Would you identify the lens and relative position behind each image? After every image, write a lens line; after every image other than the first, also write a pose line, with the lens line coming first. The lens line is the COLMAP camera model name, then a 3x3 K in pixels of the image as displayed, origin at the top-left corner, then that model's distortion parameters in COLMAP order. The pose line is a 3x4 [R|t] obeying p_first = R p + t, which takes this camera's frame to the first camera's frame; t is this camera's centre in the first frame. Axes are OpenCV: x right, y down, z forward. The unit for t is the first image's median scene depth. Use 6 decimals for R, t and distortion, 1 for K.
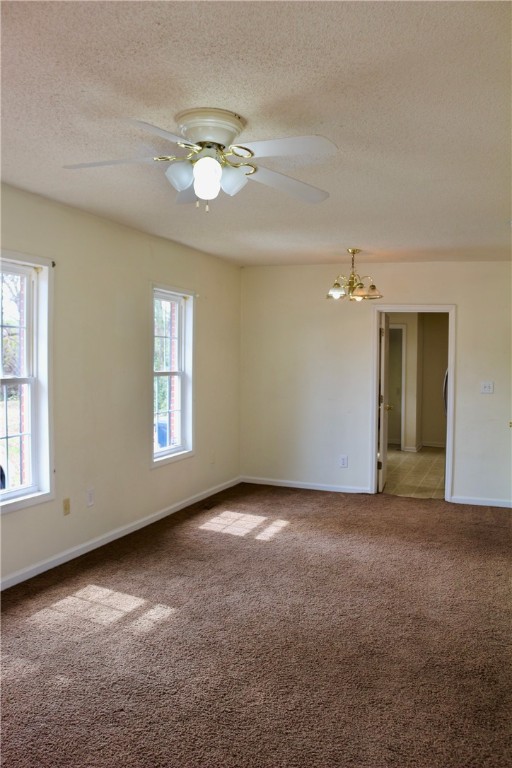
lens RADIAL K [[629.4, 0, 260.3], [0, 629.4, 388.2], [0, 0, 1]] dist [-0.104398, 0.001339]
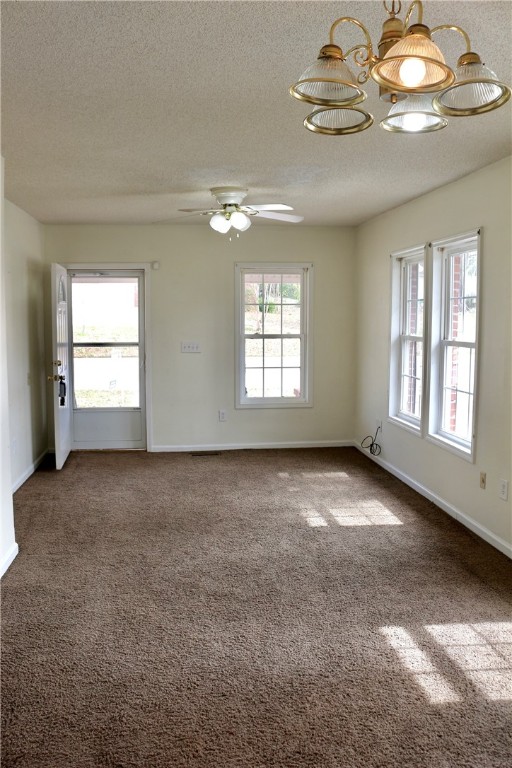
lens RADIAL K [[629.4, 0, 260.3], [0, 629.4, 388.2], [0, 0, 1]] dist [-0.104398, 0.001339]
pose [[-0.881674, 0.042466, -0.469944, 0.497374], [-0.026021, 0.990051, 0.138284, -0.084319], [0.471141, 0.134150, -0.871797, 1.868742]]
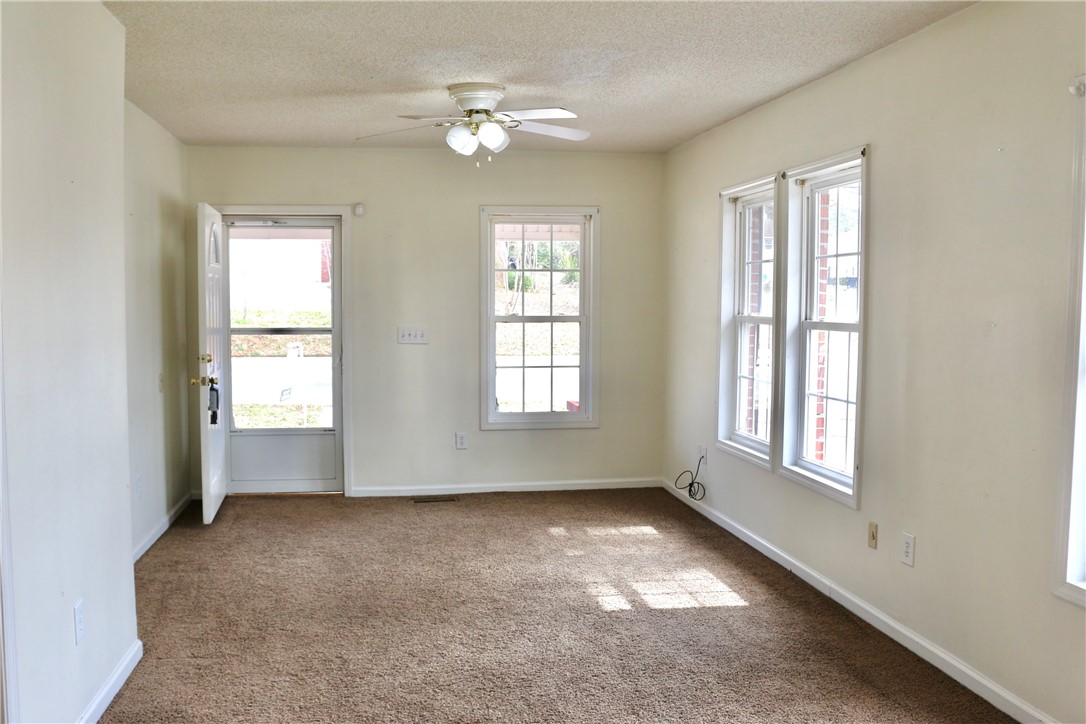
lens RADIAL K [[932.8, 0, 540.0], [0, 932.8, 380.8], [0, 0, 1]] dist [-0.106970, 0.009826]
pose [[-0.864743, 0.030957, -0.501260, 0.489265], [-0.029030, 0.993348, 0.111430, -0.062704], [0.501375, 0.110910, -0.858092, 1.808834]]
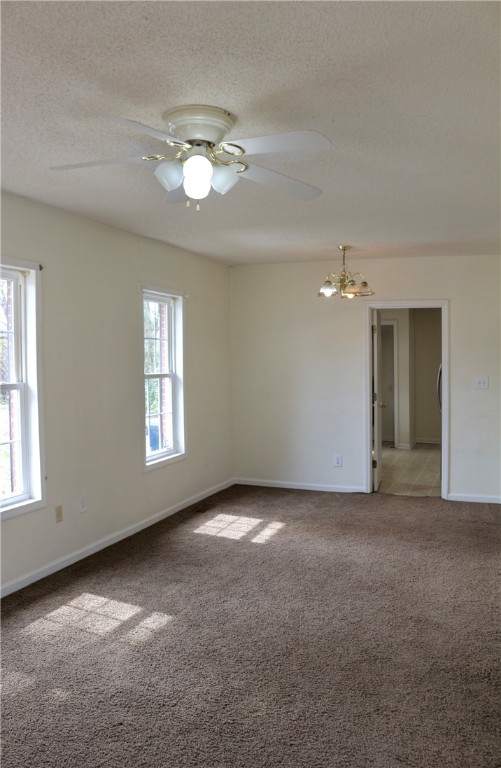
lens RADIAL K [[633.0, 0, 250.5], [0, 633.0, 384.0], [0, 0, 1]] dist [-0.105005, 0.006566]
pose [[0.999785, -0.020714, 0.000872, -0.006261], [0.020718, 0.999775, -0.004577, -0.004124], [-0.000777, 0.004594, 0.999989, 0.012311]]
